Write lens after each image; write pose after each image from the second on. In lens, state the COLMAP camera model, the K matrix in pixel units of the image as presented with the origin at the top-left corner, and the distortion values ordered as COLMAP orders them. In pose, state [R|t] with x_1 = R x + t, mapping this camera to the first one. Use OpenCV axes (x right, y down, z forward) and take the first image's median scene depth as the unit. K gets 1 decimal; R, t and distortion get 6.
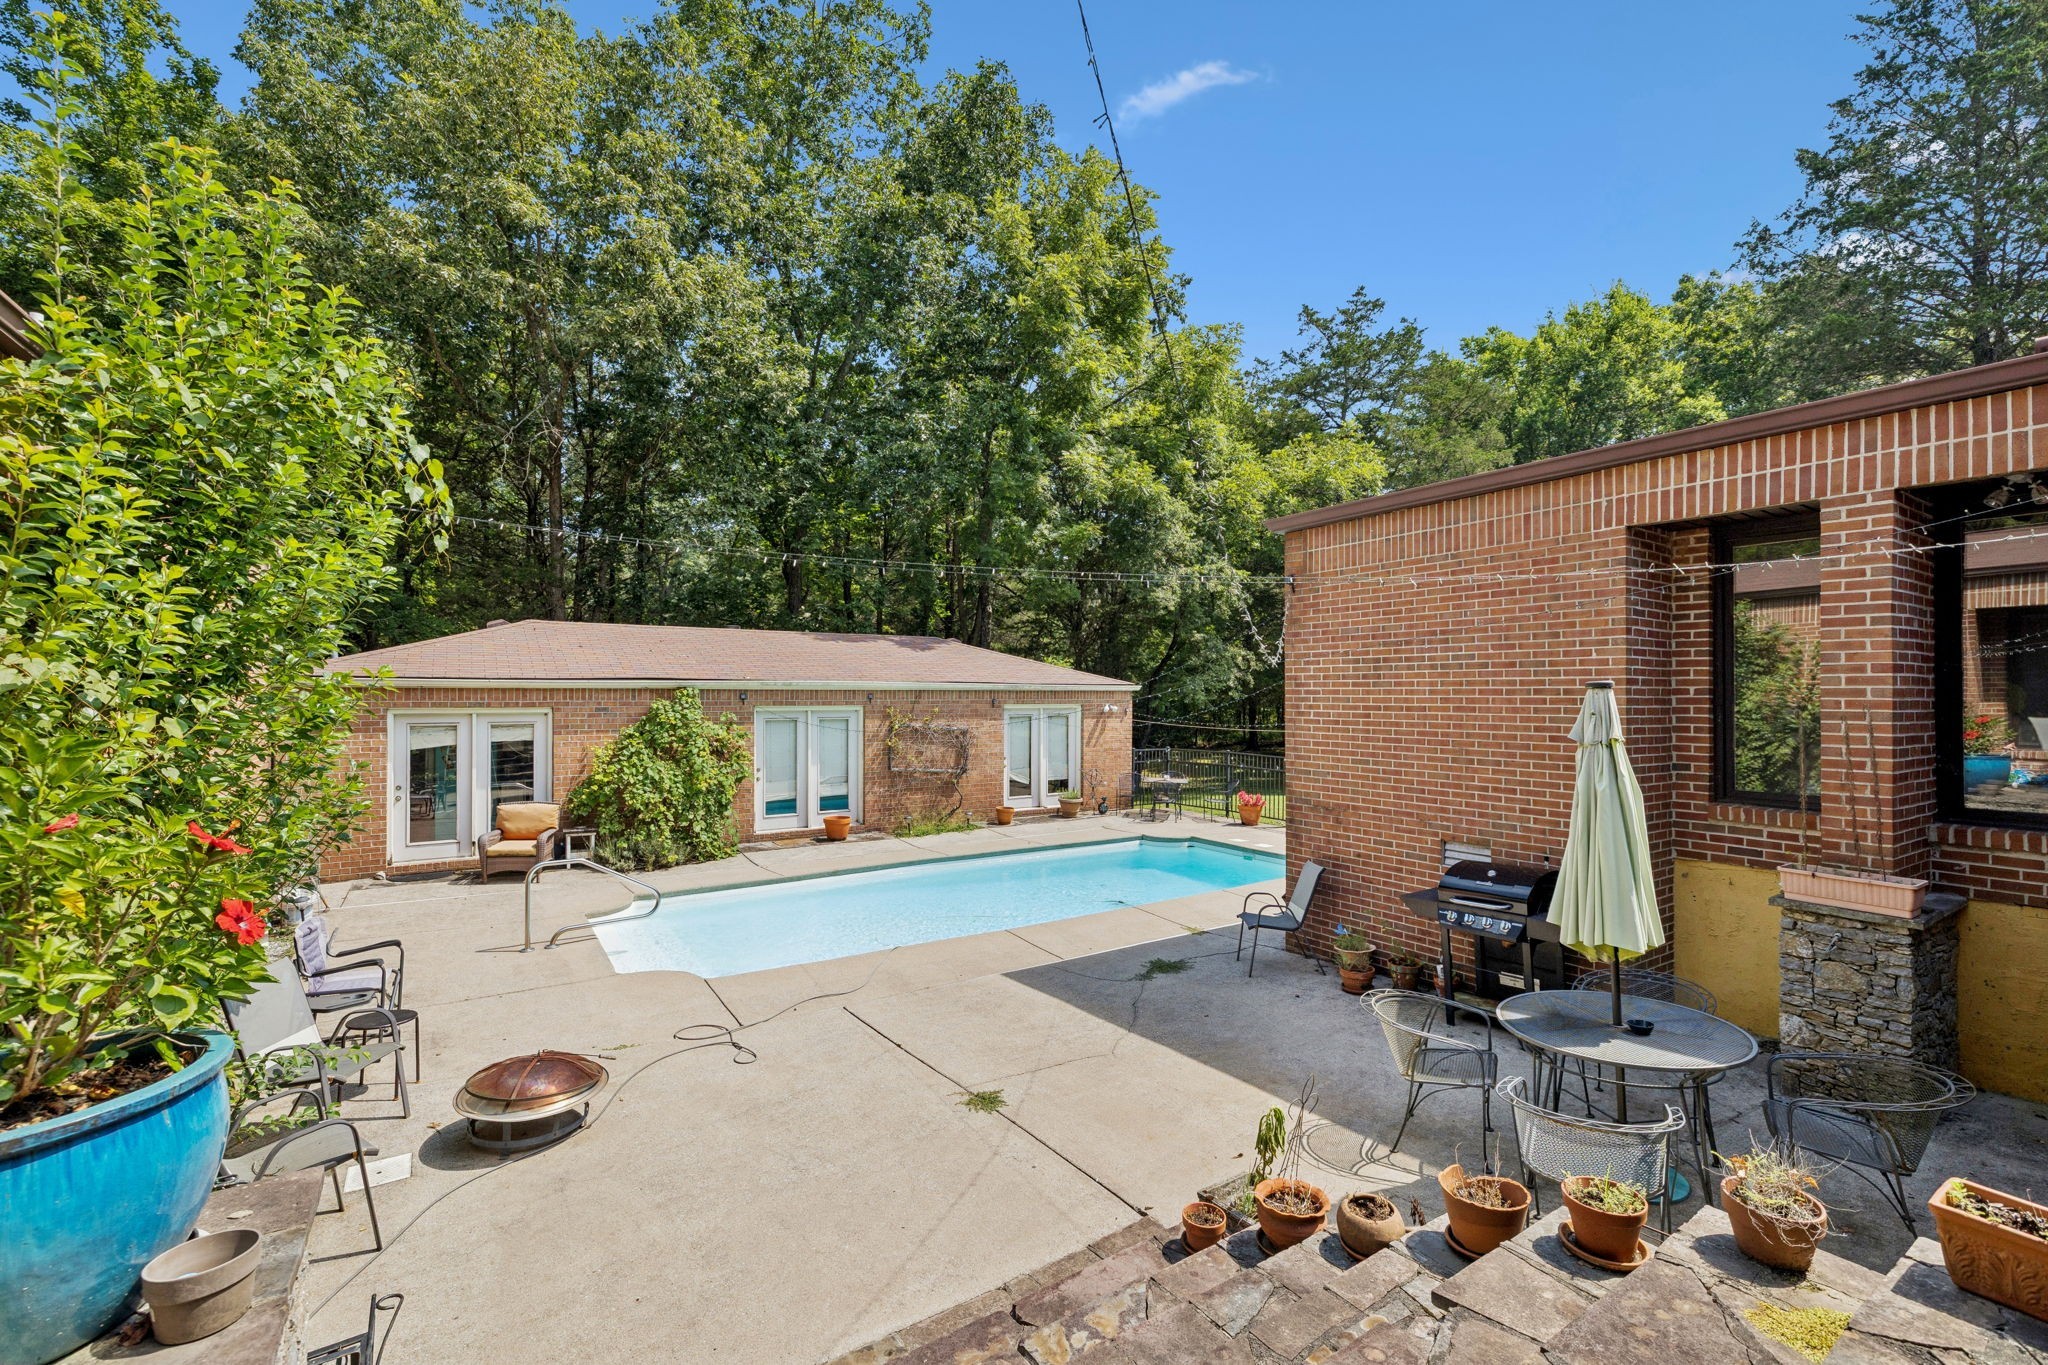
lens RADIAL K [[873.5, 0, 1040.9], [0, 873.5, 686.4], [0, 0, 1]] dist [0.005093, 0.000278]
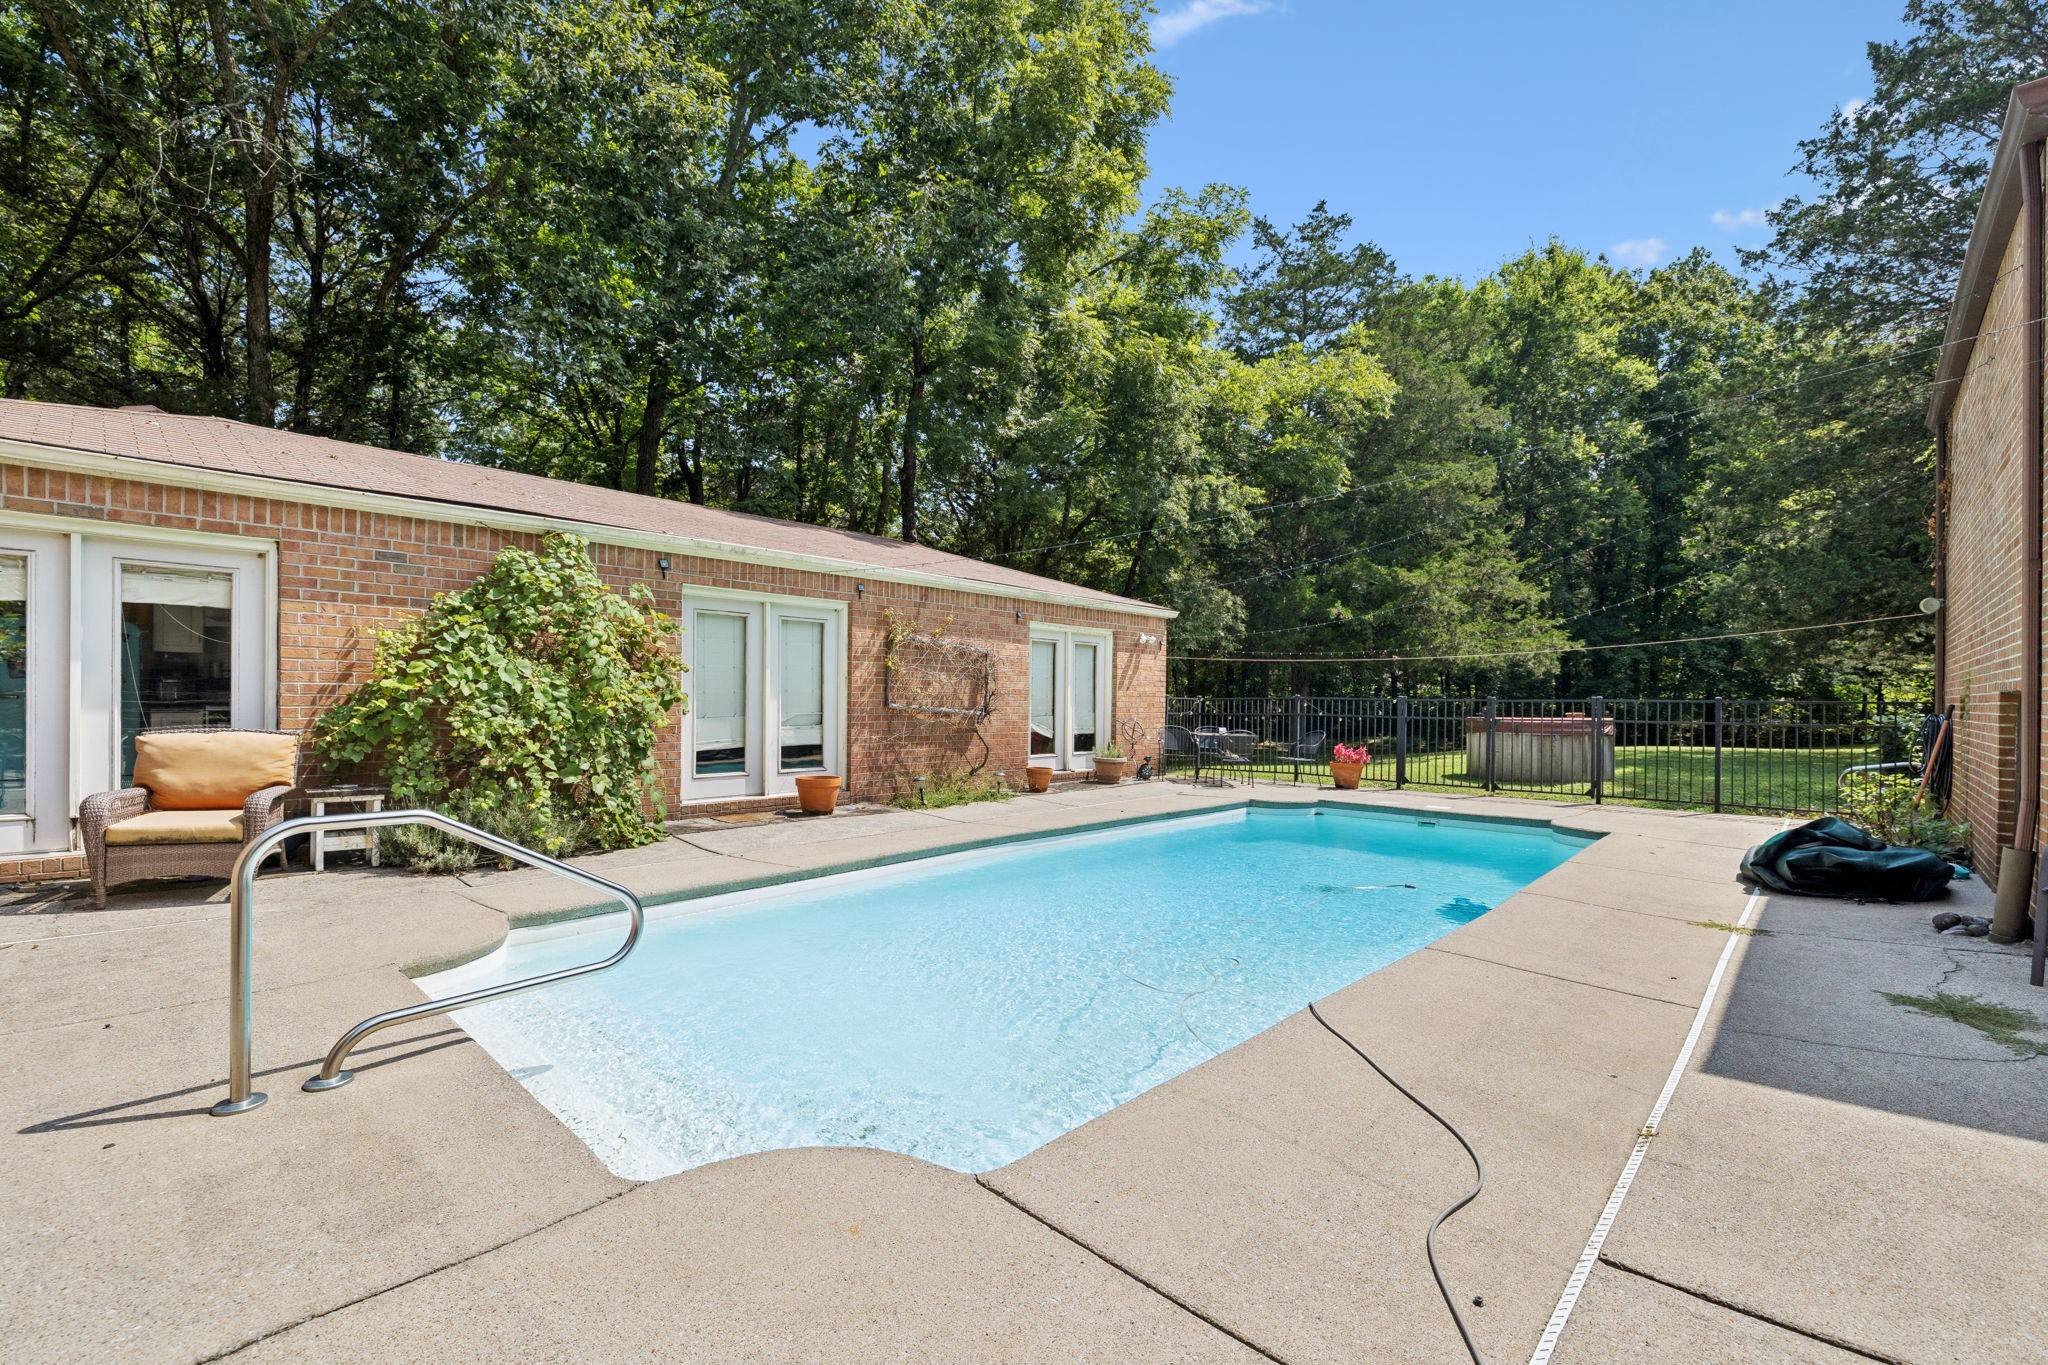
lens RADIAL K [[873.5, 0, 1032.7], [0, 873.5, 699.4], [0, 0, 1]] dist [0.005093, 0.000278]
pose [[0.973145, 0.008670, 0.230029, -0.222544], [-0.010197, 0.999933, 0.005450, 0.088731], [-0.229966, -0.007649, 0.973169, 0.365292]]
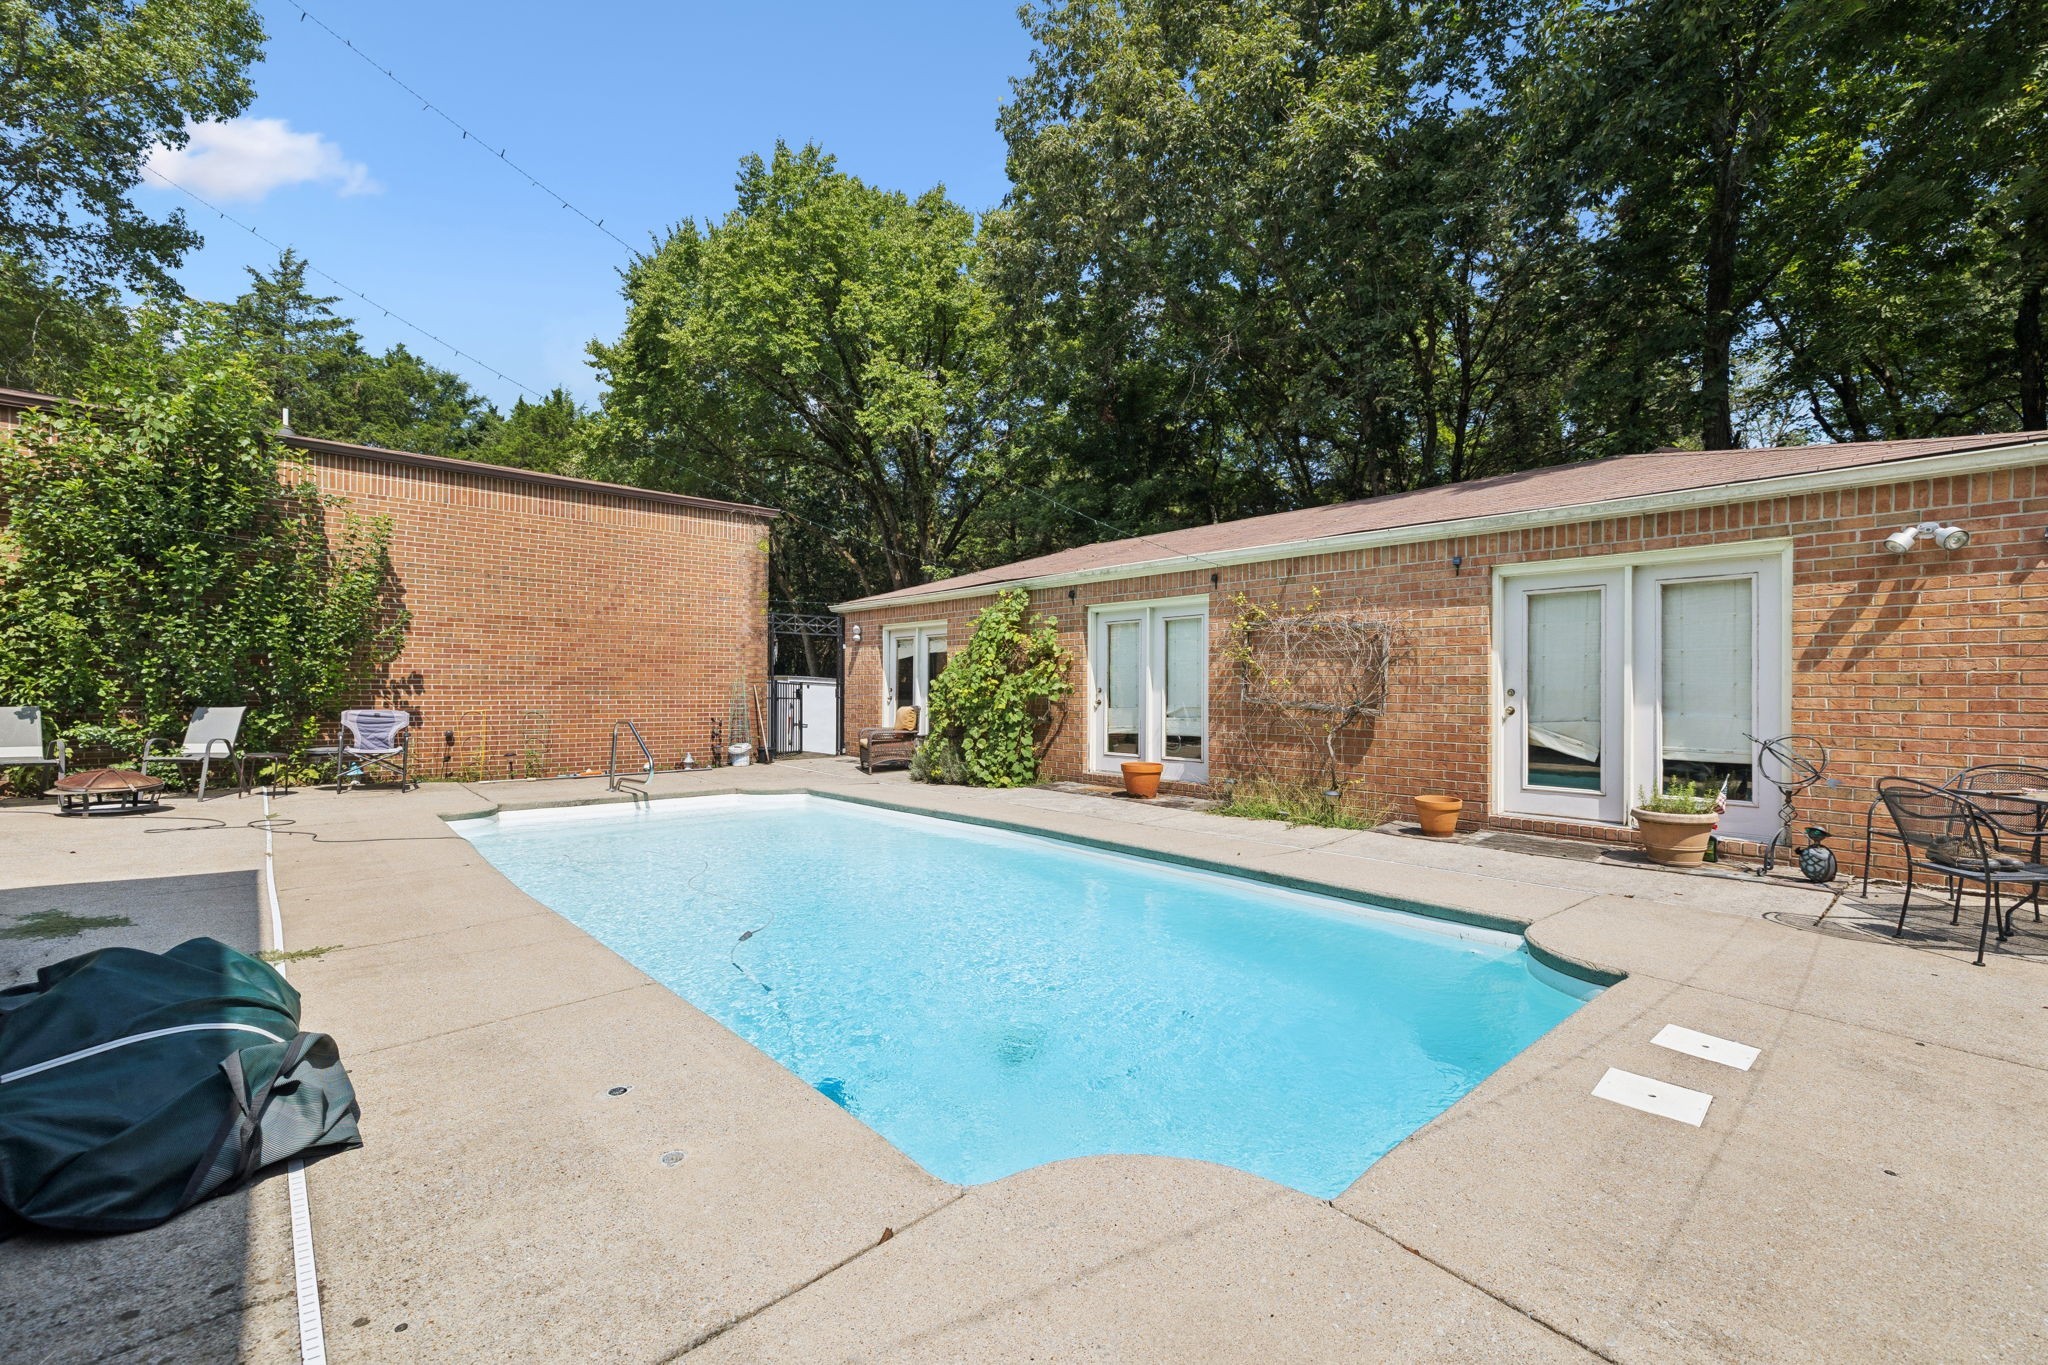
lens RADIAL K [[873.5, 0, 1017.5], [0, 873.5, 688.1], [0, 0, 1]] dist [0.005093, 0.000278]
pose [[0.124891, -0.003415, -0.992165, 0.401237], [0.001659, 0.999993, -0.003233, 0.092040], [0.992169, -0.001242, 0.124895, 0.801856]]
